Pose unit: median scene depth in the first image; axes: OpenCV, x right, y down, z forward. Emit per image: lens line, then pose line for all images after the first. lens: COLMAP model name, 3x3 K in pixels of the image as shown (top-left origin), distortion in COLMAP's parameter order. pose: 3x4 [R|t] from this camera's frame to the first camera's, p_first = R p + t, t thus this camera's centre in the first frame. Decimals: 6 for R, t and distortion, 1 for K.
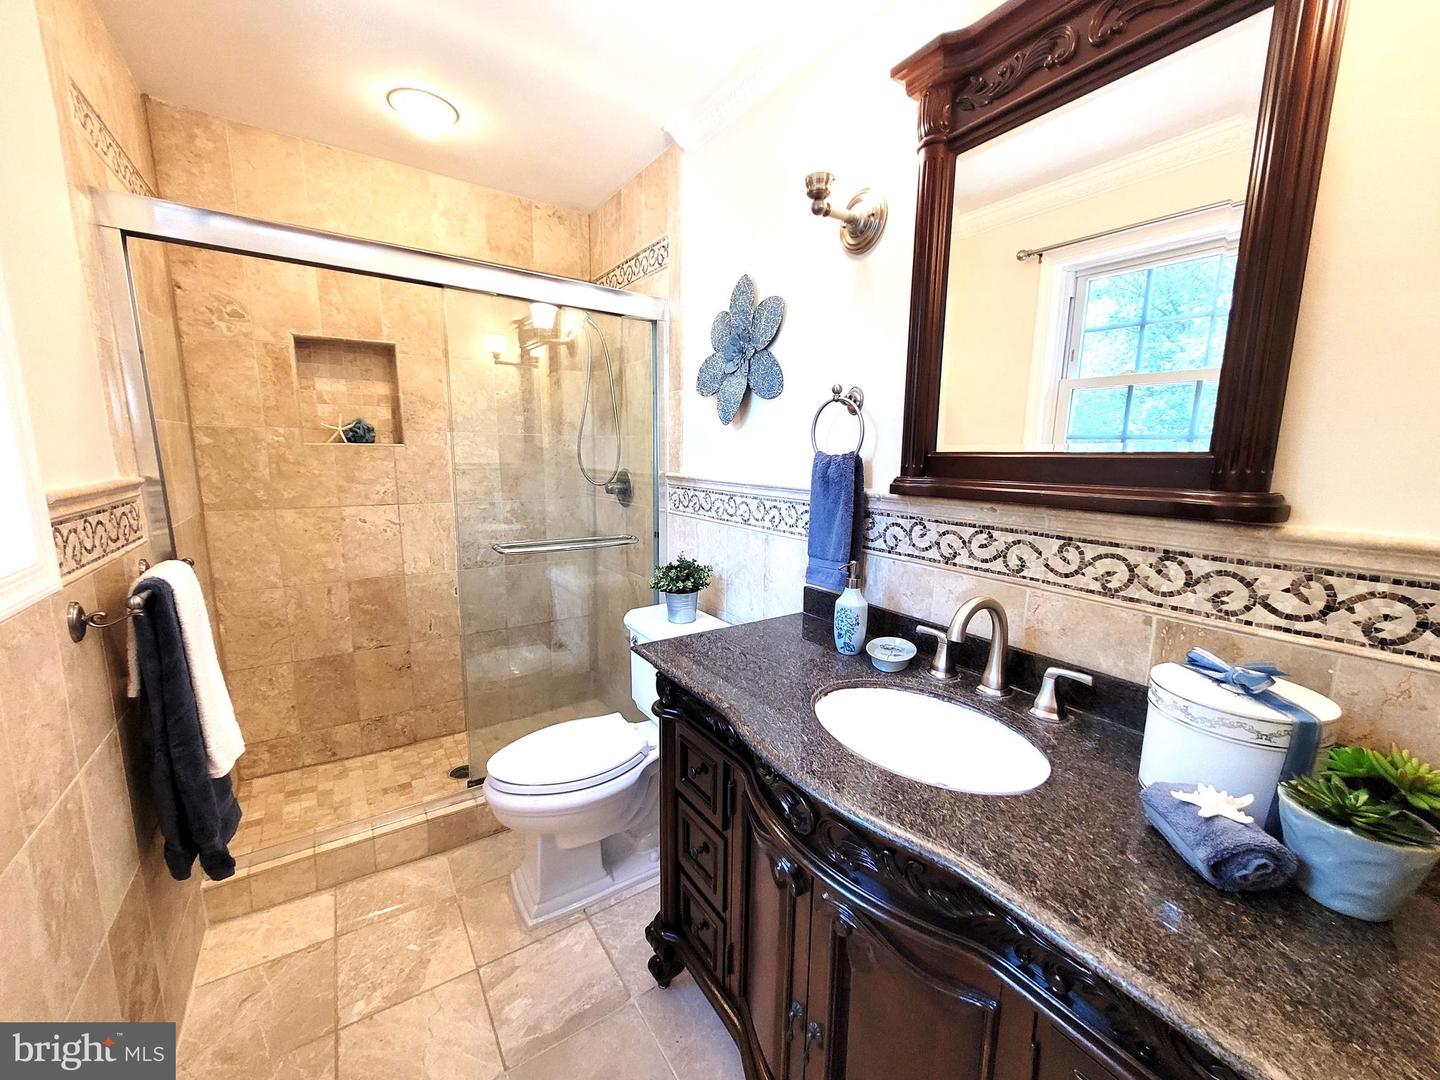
lens RADIAL K [[566.7, 0, 723.5], [0, 566.7, 544.0], [0, 0, 1]] dist [0.005176, 0.000201]
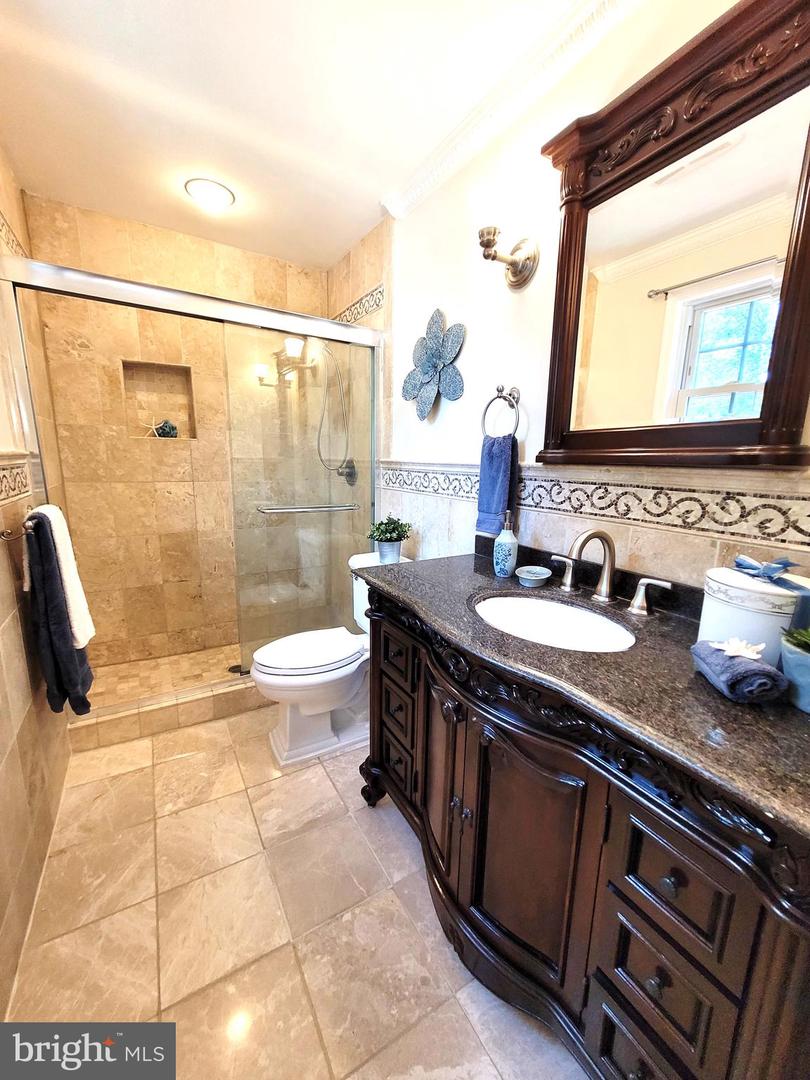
lens RADIAL K [[425.0, 0, 402.6], [0, 425.0, 543.2], [0, 0, 1]] dist [0.005176, 0.000201]
pose [[0.998094, 0.016239, -0.059532, 0.029792], [-0.014390, 0.999404, 0.031362, 0.074846], [0.060005, -0.030446, 0.997734, -0.062927]]
